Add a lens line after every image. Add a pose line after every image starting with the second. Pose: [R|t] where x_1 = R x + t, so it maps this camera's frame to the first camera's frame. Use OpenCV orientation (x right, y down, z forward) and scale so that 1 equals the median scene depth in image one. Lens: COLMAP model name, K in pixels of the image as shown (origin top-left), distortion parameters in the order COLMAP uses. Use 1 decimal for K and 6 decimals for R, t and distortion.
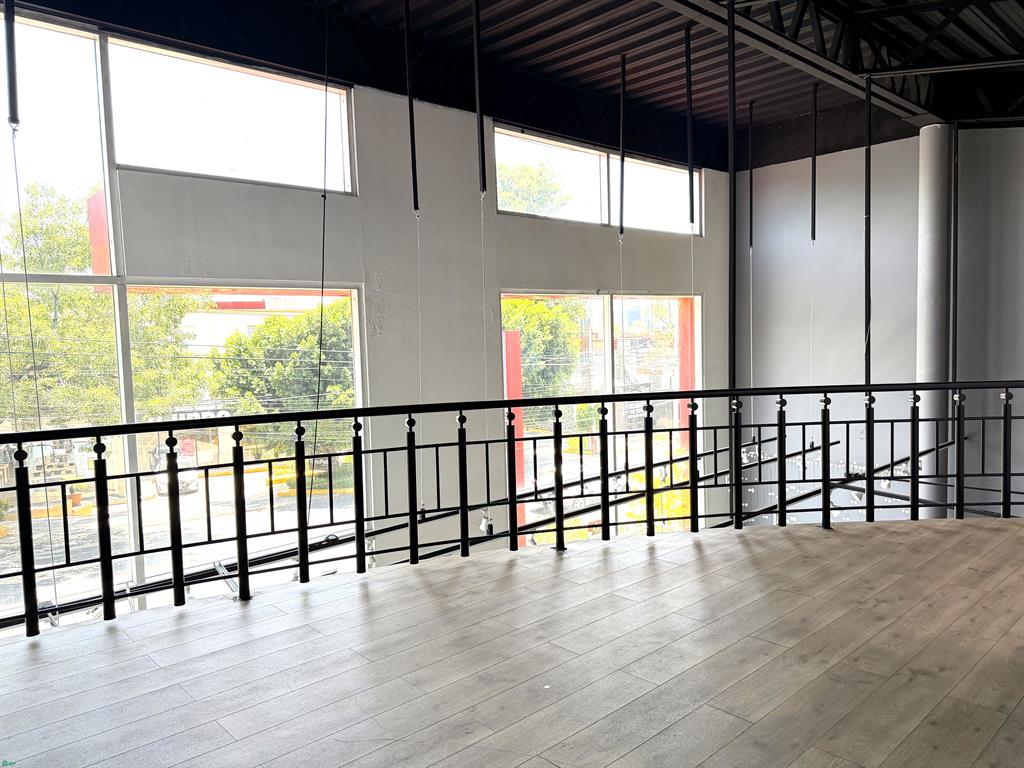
lens RADIAL K [[732.9, 0, 512.0], [0, 732.9, 384.0], [0, 0, 1]] dist [-0.001005, -0.001340]
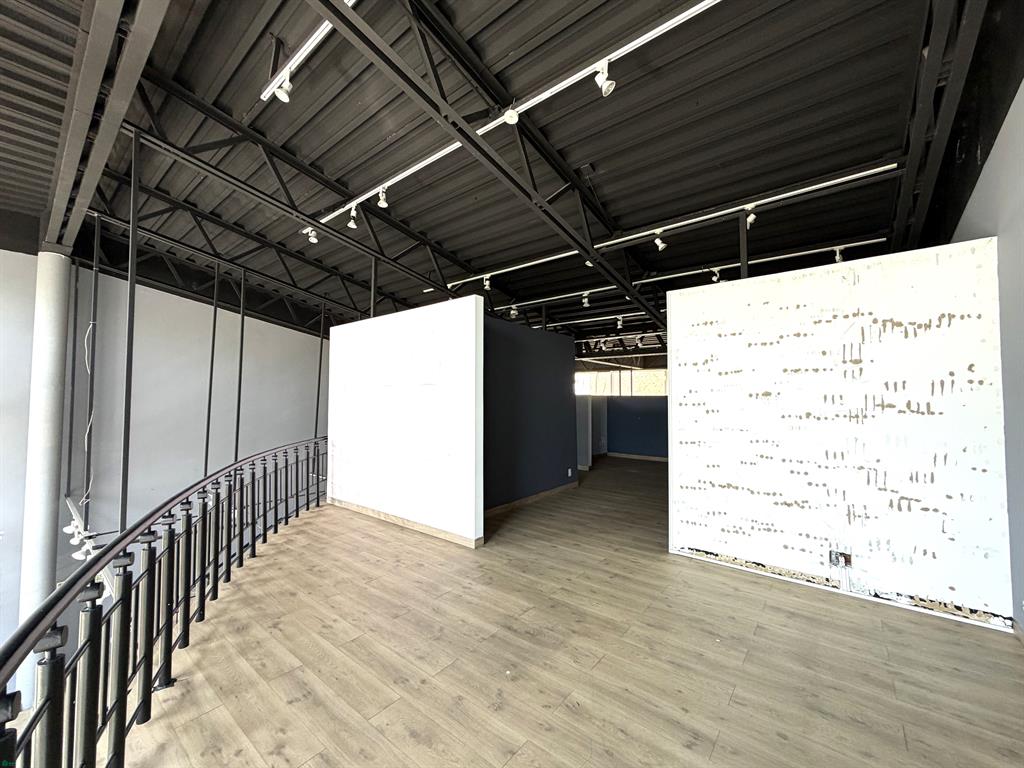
lens RADIAL K [[407.1, 0, 509.4], [0, 407.1, 383.4], [0, 0, 1]] dist [-0.002035, 0.000773]
pose [[-0.155618, 0.066615, 0.985569, -0.555645], [0.062335, 0.996397, -0.057504, -0.077175], [-0.985848, 0.052487, -0.159210, 0.777840]]
